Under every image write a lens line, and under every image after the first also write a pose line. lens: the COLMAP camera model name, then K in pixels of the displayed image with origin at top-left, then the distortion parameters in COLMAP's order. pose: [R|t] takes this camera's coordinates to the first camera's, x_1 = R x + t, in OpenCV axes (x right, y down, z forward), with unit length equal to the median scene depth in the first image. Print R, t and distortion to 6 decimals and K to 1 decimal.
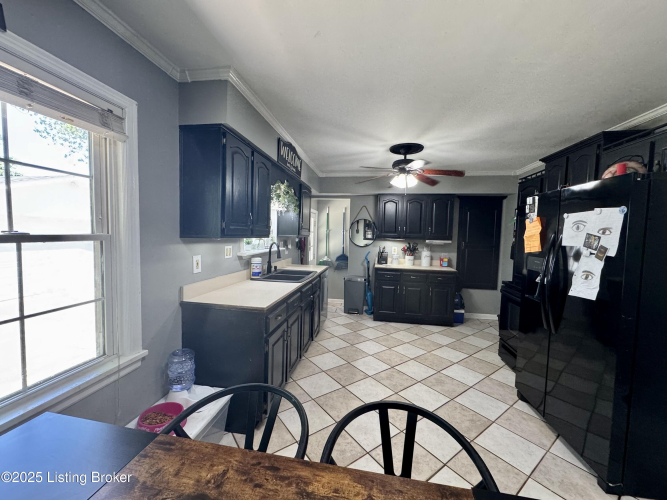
lens RADIAL K [[265.2, 0, 332.5], [0, 265.2, 250.2], [0, 0, 1]] dist [-0.003602, 0.000938]
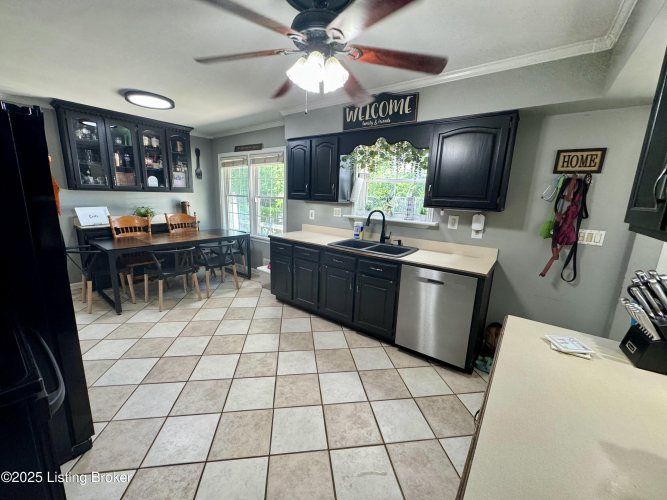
lens RADIAL K [[265.2, 0, 331.1], [0, 265.2, 248.3], [0, 0, 1]] dist [-0.003602, 0.000938]
pose [[-0.466734, 0.135529, -0.873952, 1.358660], [-0.102451, 0.973250, 0.205642, -0.144685], [0.878444, 0.185518, -0.440364, 2.494506]]
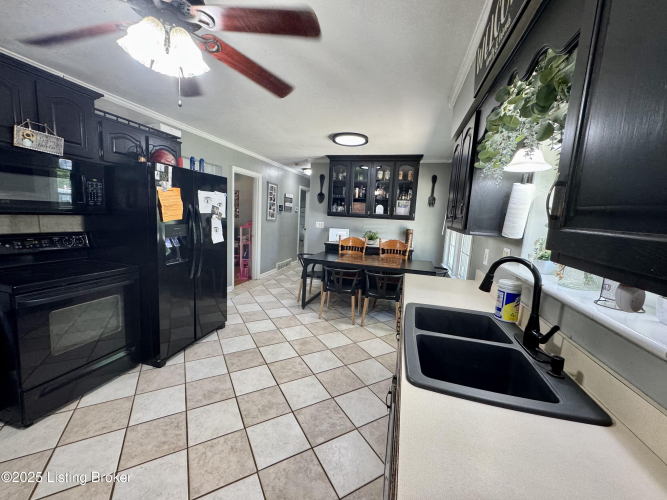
lens RADIAL K [[265.2, 0, 332.5], [0, 265.2, 249.8], [0, 0, 1]] dist [-0.003602, 0.000938]
pose [[-0.990308, -0.094756, 0.101543, 0.003824], [-0.072647, 0.976530, 0.202758, -0.187946], [-0.118373, 0.193416, -0.973950, 2.666795]]
